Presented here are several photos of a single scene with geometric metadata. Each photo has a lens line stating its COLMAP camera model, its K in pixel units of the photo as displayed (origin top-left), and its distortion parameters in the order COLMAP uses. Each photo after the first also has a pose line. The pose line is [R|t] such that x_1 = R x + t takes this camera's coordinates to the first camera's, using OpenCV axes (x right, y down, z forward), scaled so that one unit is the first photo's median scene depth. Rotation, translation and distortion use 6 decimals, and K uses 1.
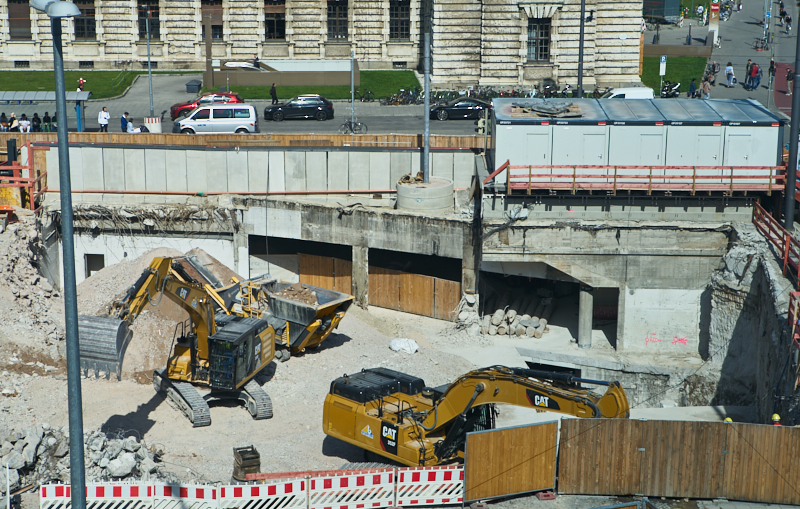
lens RADIAL K [[1580.2, 0, 396.7], [0, 1580.2, 240.7], [0, 0, 1]] dist [0.200156, 0.000000]
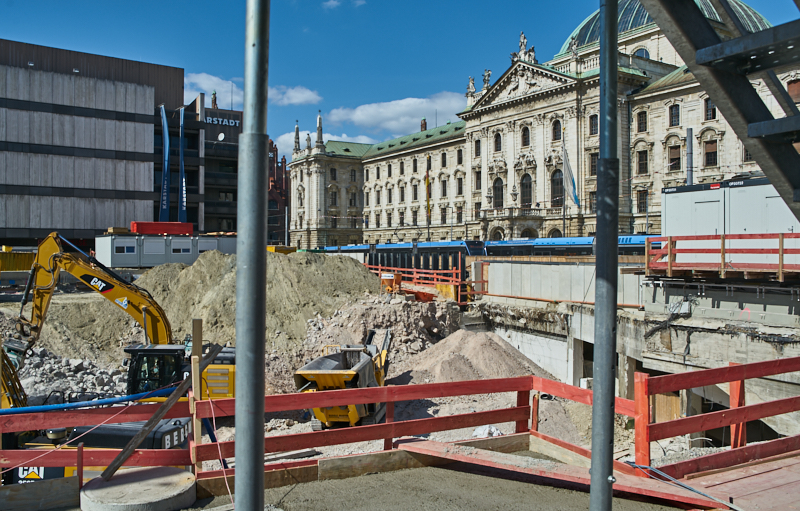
lens RADIAL K [[660.9, 0, 390.5], [0, 660.9, 242.9], [0, 0, 1]] dist [-0.087714, 0.092980]
pose [[0.480636, -0.014497, -0.876801, 0.270539], [-0.215869, 0.967139, -0.134324, 0.023056], [0.849935, 0.253835, 0.461712, 0.696055]]
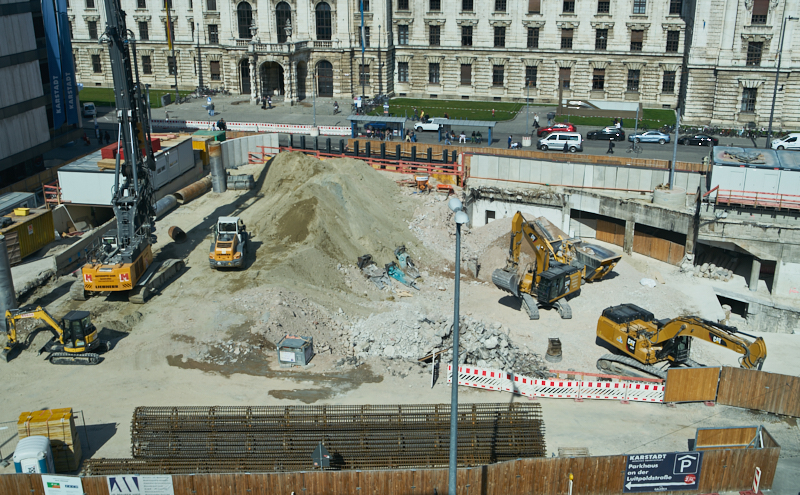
lens RADIAL K [[835.2, 0, 390.5], [0, 835.2, 236.3], [0, 0, 1]] dist [-0.038865, 0.000000]
pose [[0.947980, 0.094901, -0.303856, 0.008830], [-0.067577, 0.992767, 0.099235, -0.058244], [0.311076, -0.073539, 0.947536, -0.012391]]
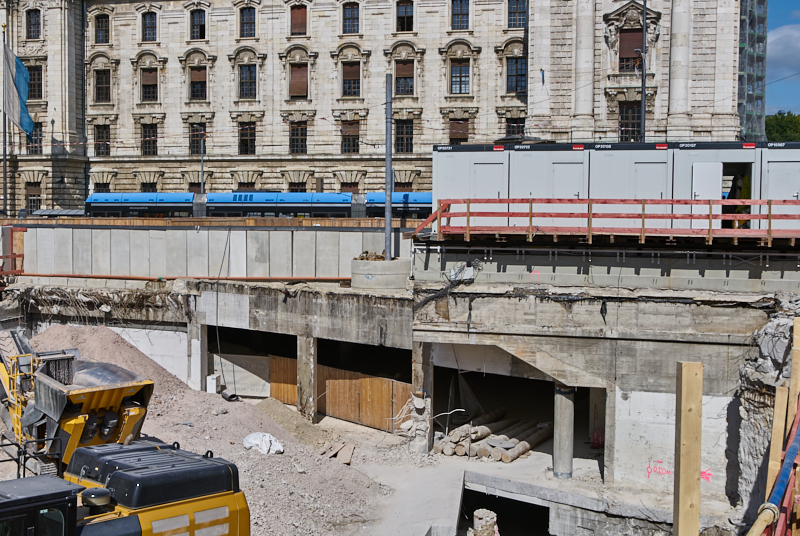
lens RADIAL K [[988.9, 0, 363.5], [0, 988.9, 258.4], [0, 0, 1]] dist [-0.045177, 0.000000]
pose [[0.959054, 0.015924, -0.282777, 0.153141], [-0.072721, 0.978791, -0.191518, 0.061372], [0.273730, 0.204240, 0.939871, 0.539904]]
